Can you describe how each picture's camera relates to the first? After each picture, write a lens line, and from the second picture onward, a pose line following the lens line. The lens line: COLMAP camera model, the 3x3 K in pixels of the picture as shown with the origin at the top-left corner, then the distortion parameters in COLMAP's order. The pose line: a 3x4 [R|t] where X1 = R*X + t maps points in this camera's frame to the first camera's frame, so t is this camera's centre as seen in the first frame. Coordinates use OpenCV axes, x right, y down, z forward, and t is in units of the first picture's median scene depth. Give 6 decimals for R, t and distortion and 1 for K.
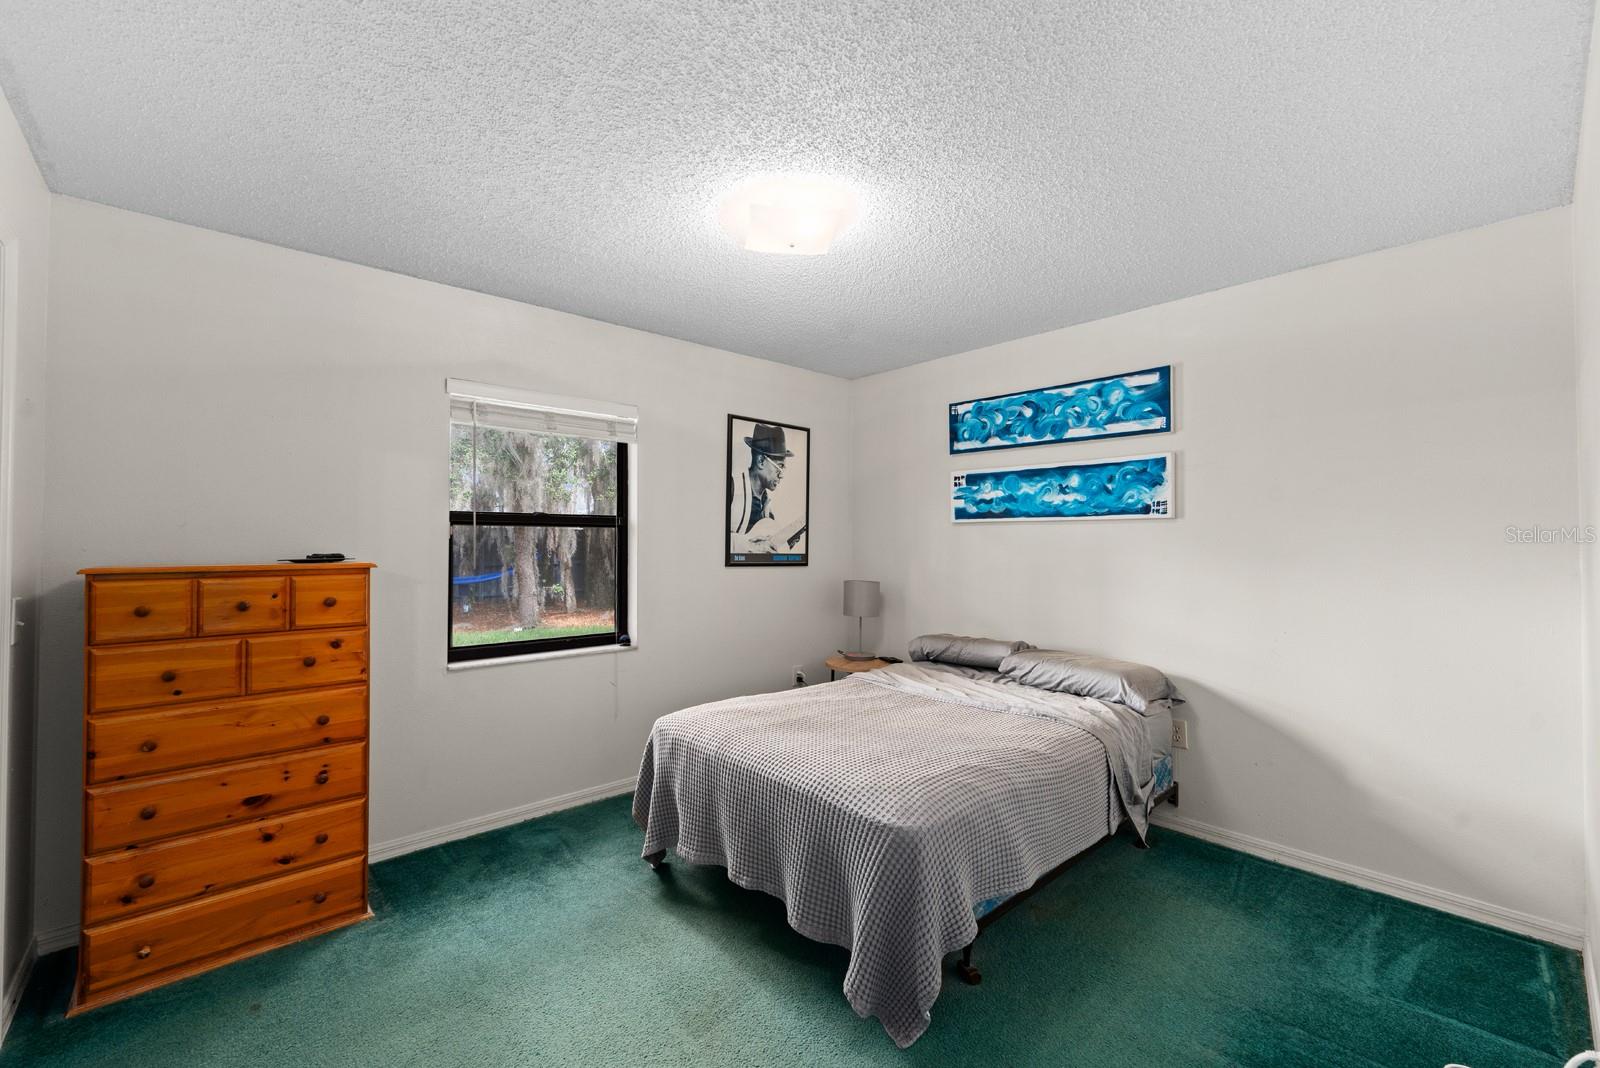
lens RADIAL K [[663.6, 0, 802.6], [0, 663.6, 533.0], [0, 0, 1]] dist [-0.002498, -0.000887]
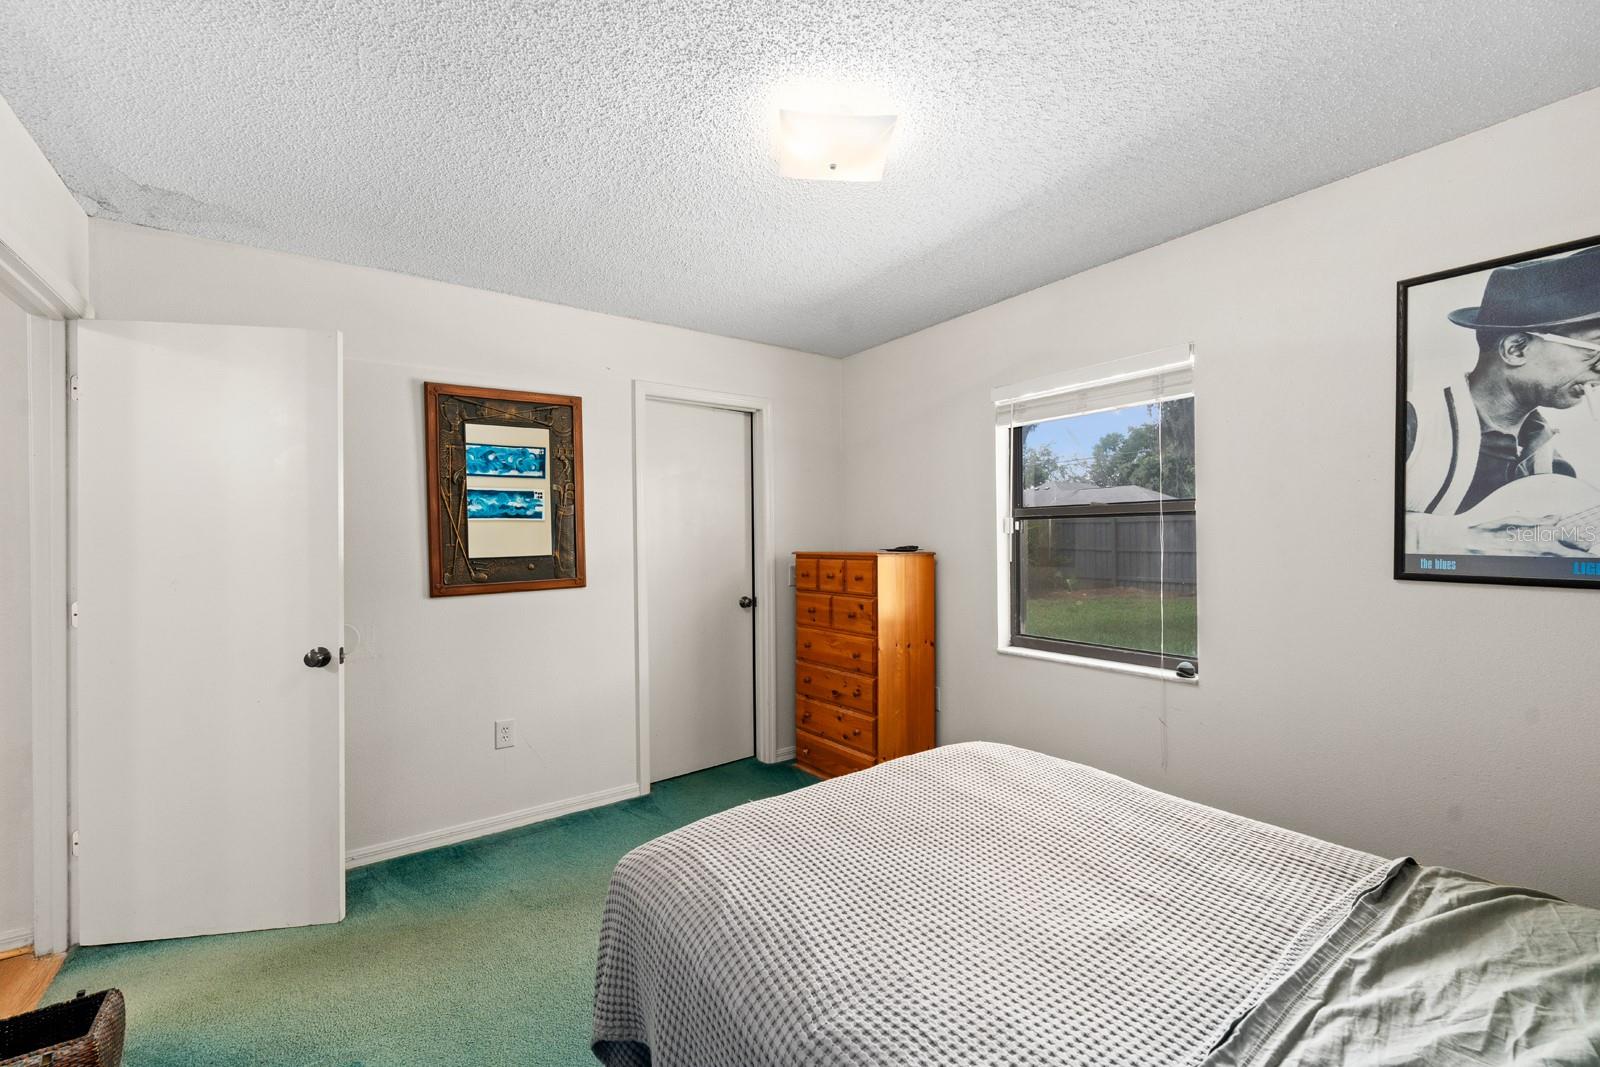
lens RADIAL K [[663.6, 0, 802.9], [0, 663.6, 543.8], [0, 0, 1]] dist [-0.002498, -0.000887]
pose [[-0.111941, 0.004196, -0.993706, 0.448064], [0.019925, 0.999800, 0.001978, 0.012471], [0.993515, -0.019579, -0.112002, 0.594241]]
